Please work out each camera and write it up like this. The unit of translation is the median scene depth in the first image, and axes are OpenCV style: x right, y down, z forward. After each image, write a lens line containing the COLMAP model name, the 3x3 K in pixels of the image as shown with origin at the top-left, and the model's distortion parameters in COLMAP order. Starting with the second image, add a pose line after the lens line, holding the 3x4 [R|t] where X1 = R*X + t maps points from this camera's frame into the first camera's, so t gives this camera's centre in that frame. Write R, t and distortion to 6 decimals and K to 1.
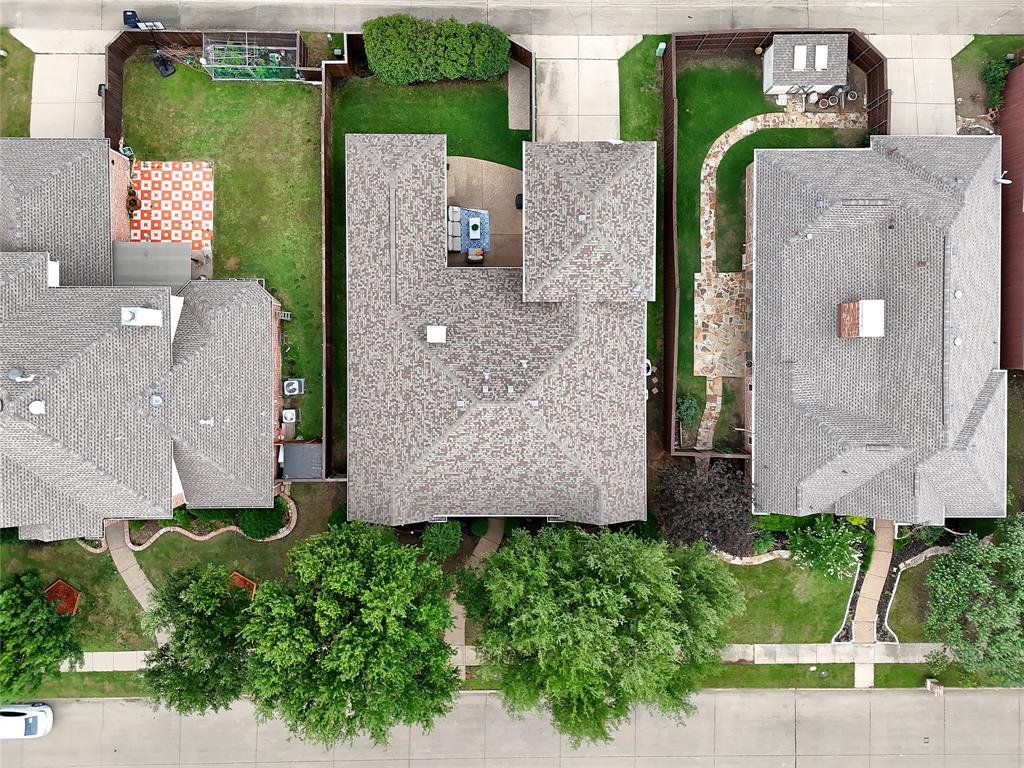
lens RADIAL K [[726.9, 0, 512.0], [0, 726.9, 384.0], [0, 0, 1]] dist [0.044749, 0.000508]
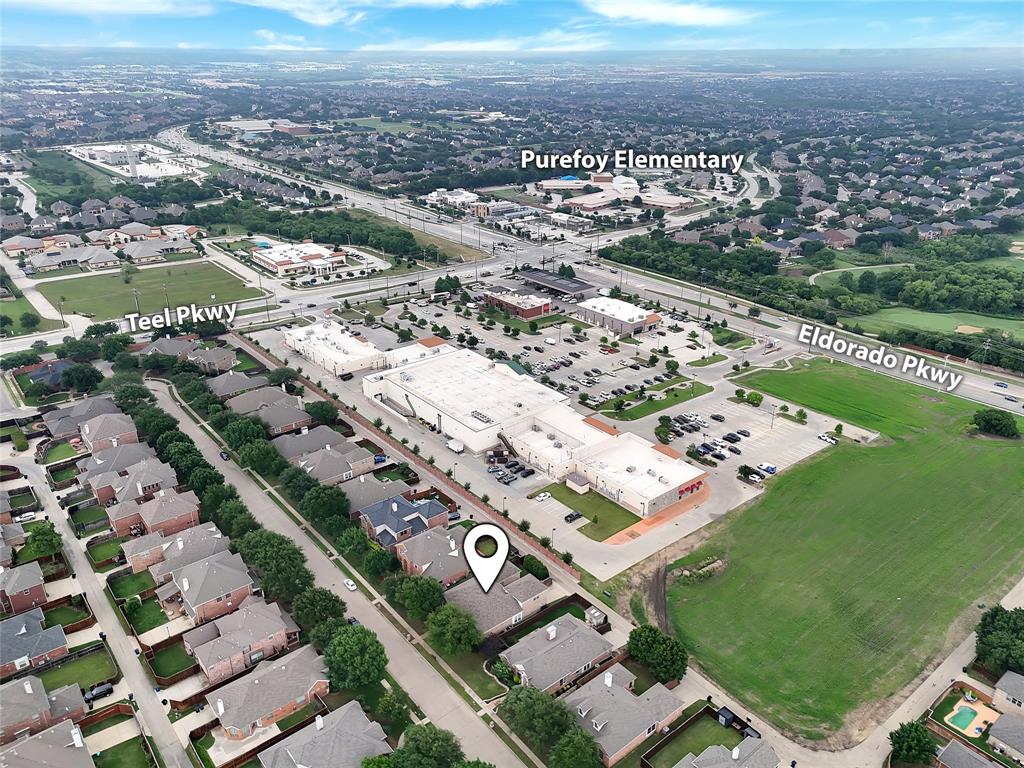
lens RADIAL K [[745.4, 0, 517.5], [0, 745.4, 383.8], [0, 0, 1]] dist [0.042859, -0.006867]
pose [[0.642035, 0.301271, -0.705002, 2.523029], [-0.766569, 0.236886, -0.596873, 1.941425], [-0.012816, 0.923645, 0.383034, -1.645458]]
